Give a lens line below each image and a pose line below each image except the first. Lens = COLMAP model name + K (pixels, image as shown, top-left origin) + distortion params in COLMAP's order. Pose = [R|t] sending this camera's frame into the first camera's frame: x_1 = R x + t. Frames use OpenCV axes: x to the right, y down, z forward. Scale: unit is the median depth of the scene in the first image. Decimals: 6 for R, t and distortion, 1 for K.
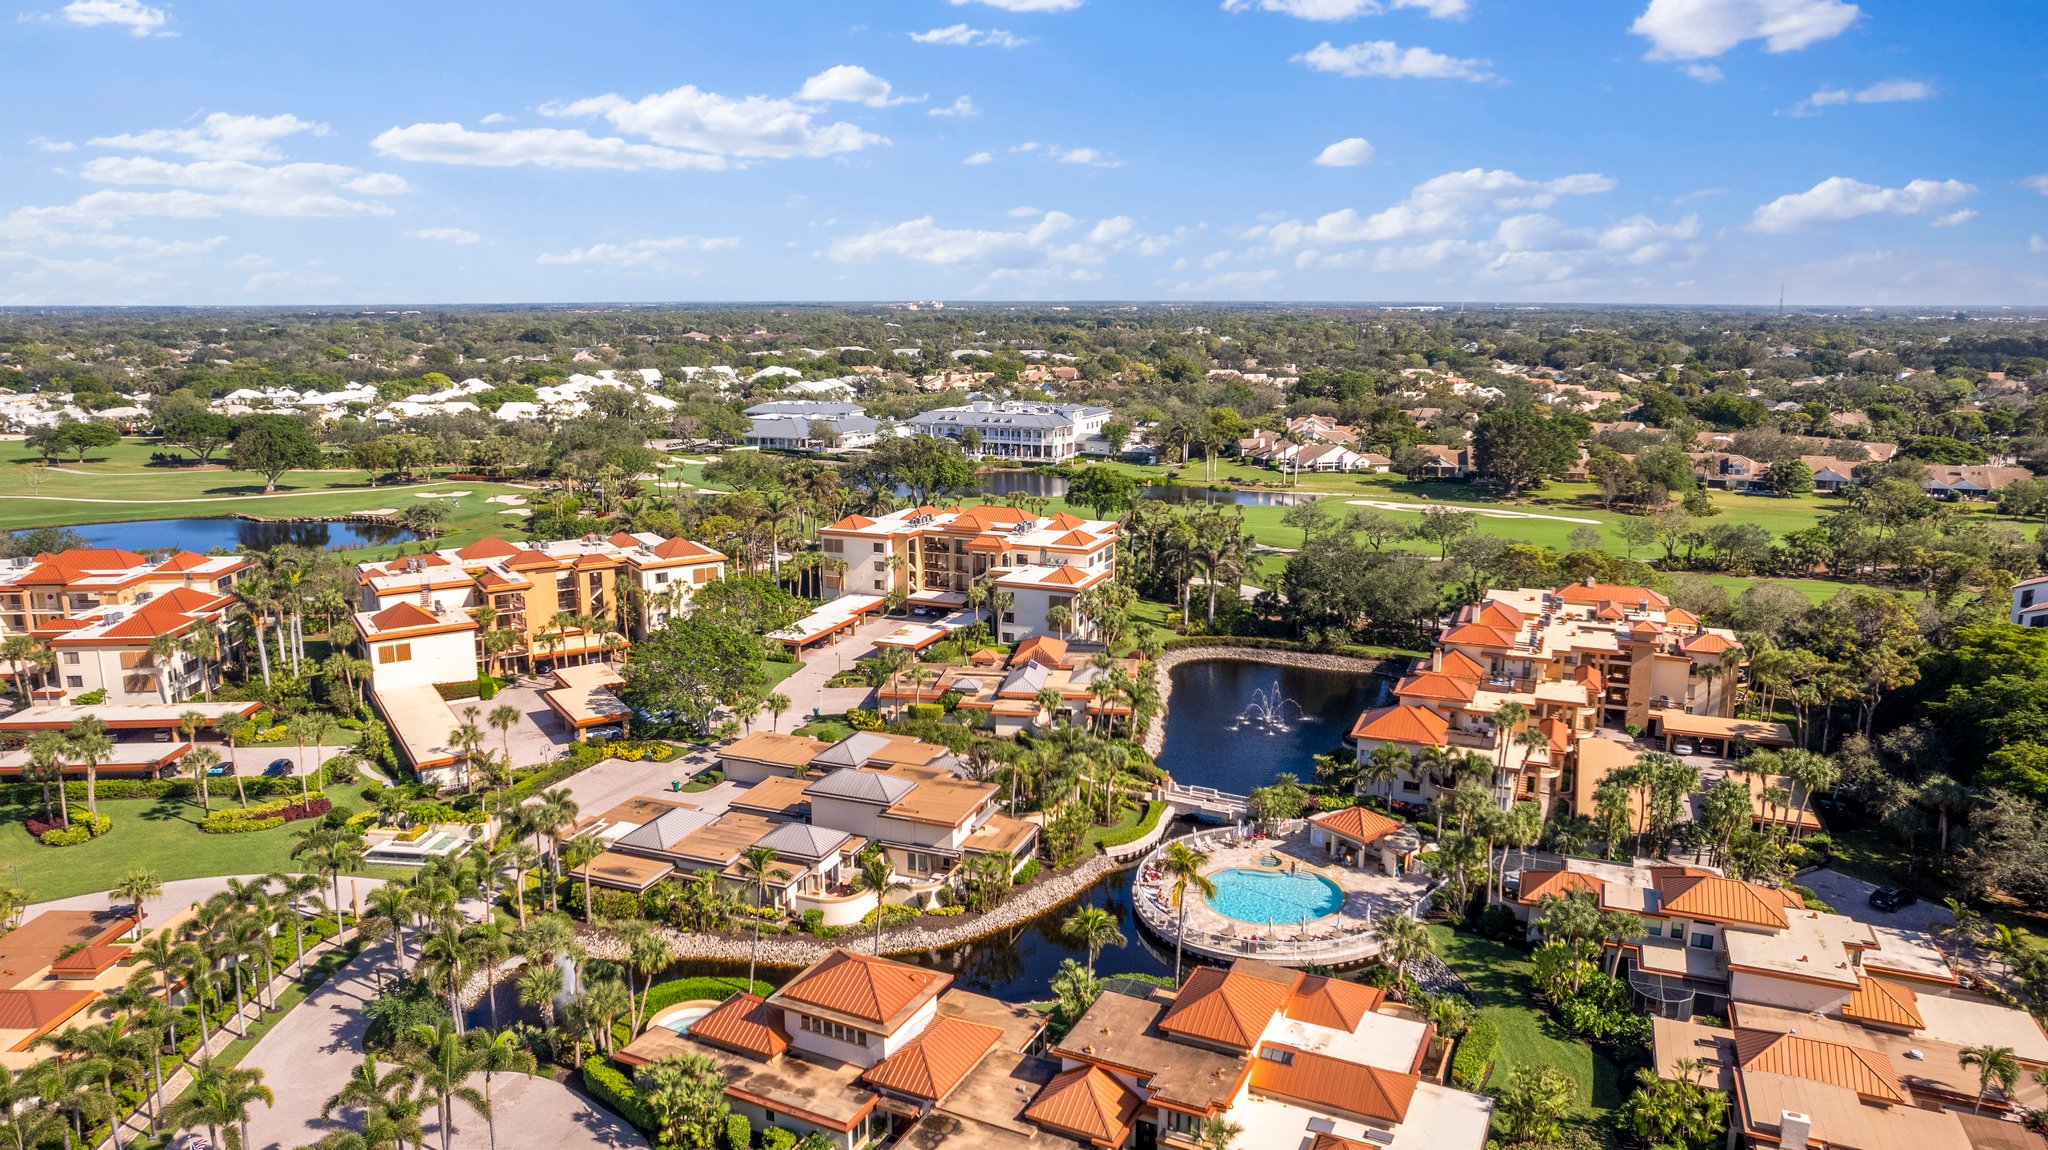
lens RADIAL K [[1351.2, 0, 1025.7], [0, 1351.2, 574.0], [0, 0, 1]] dist [-0.050164, 0.032677]
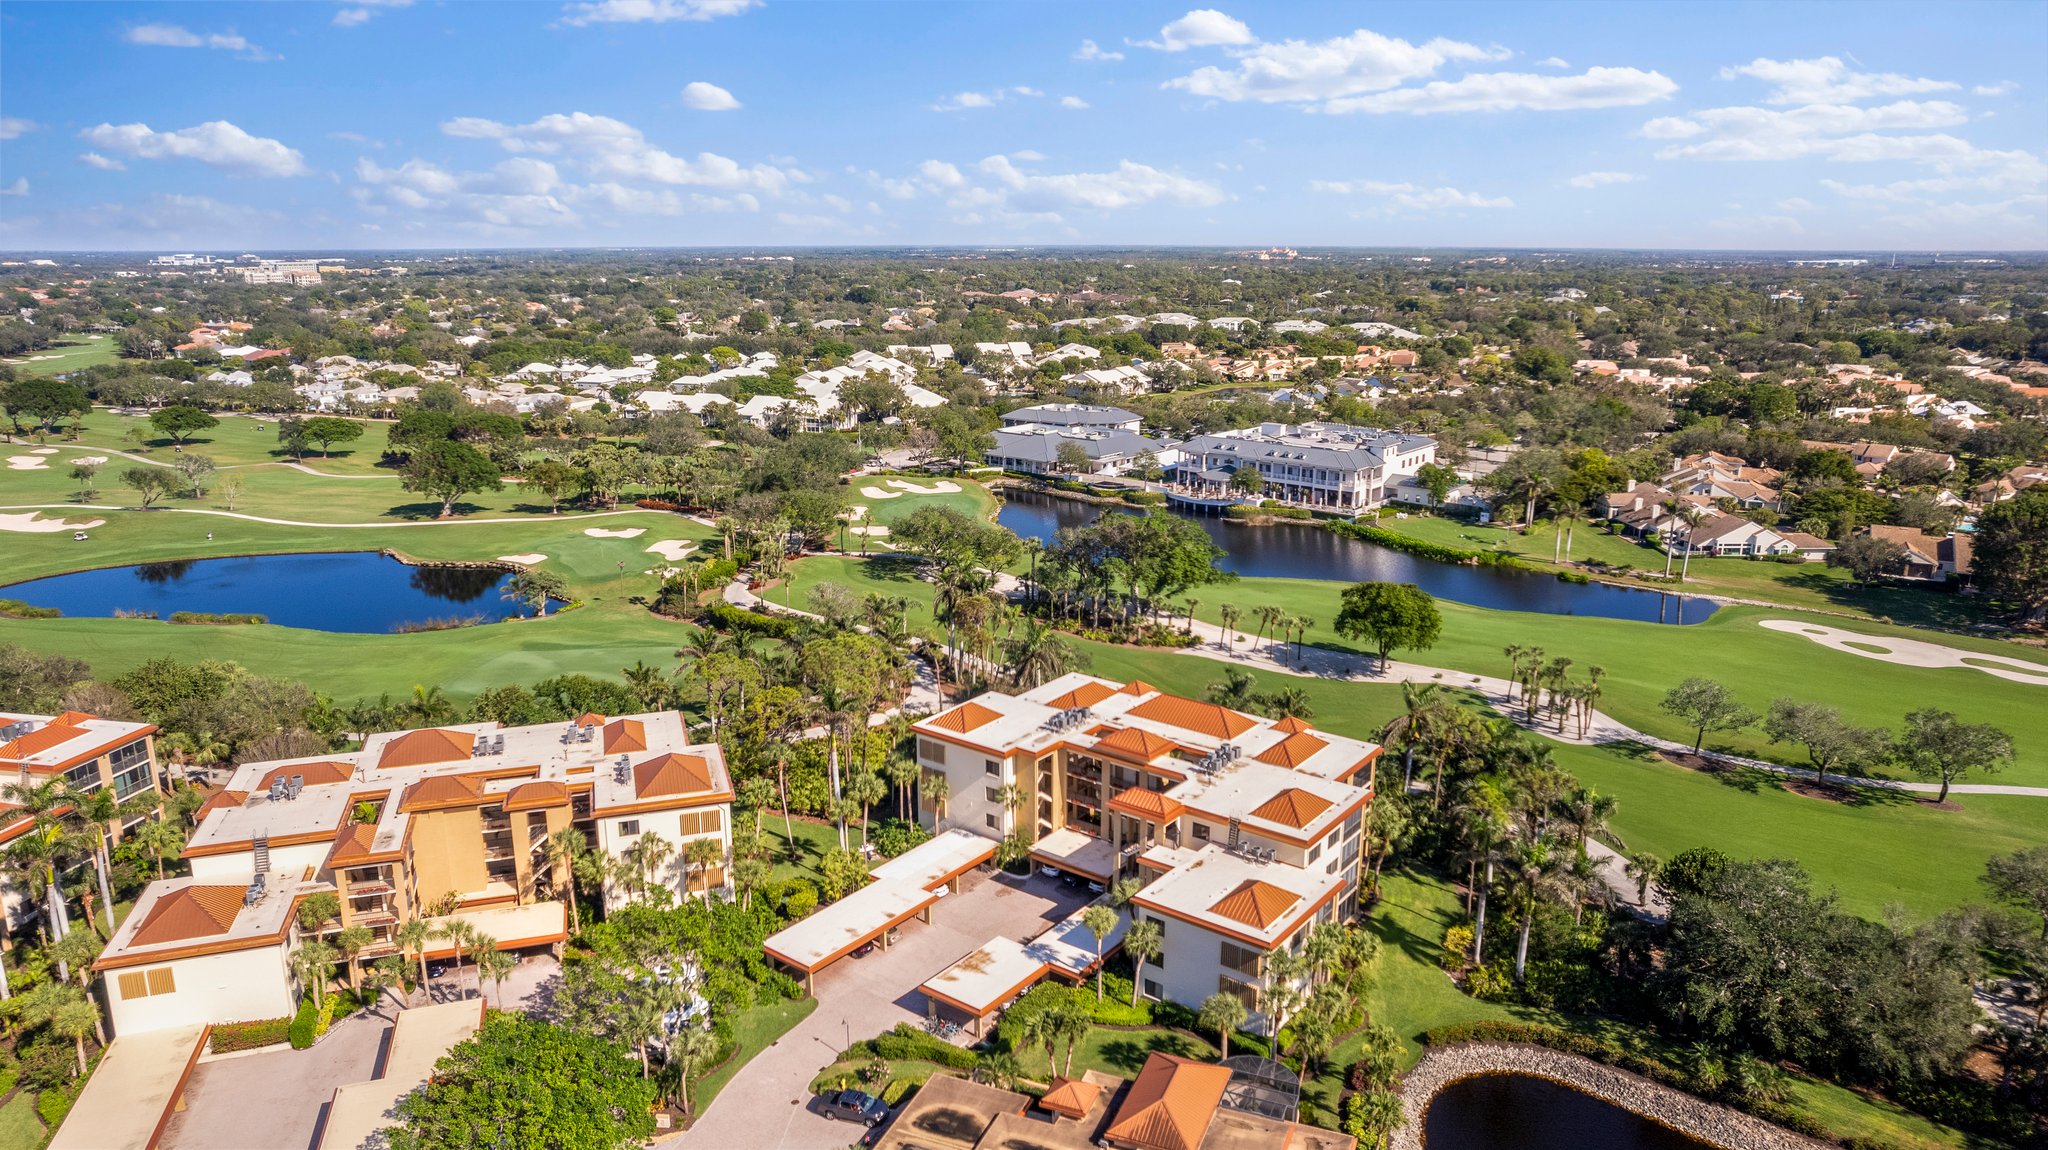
lens RADIAL K [[1351.2, 0, 1021.2], [0, 1351.2, 572.5], [0, 0, 1]] dist [-0.050164, 0.032677]
pose [[0.966924, 0.061398, -0.247566, 0.030013], [-0.052208, 0.997687, 0.043521, -0.072000], [0.249665, -0.029156, 0.967893, 0.191296]]
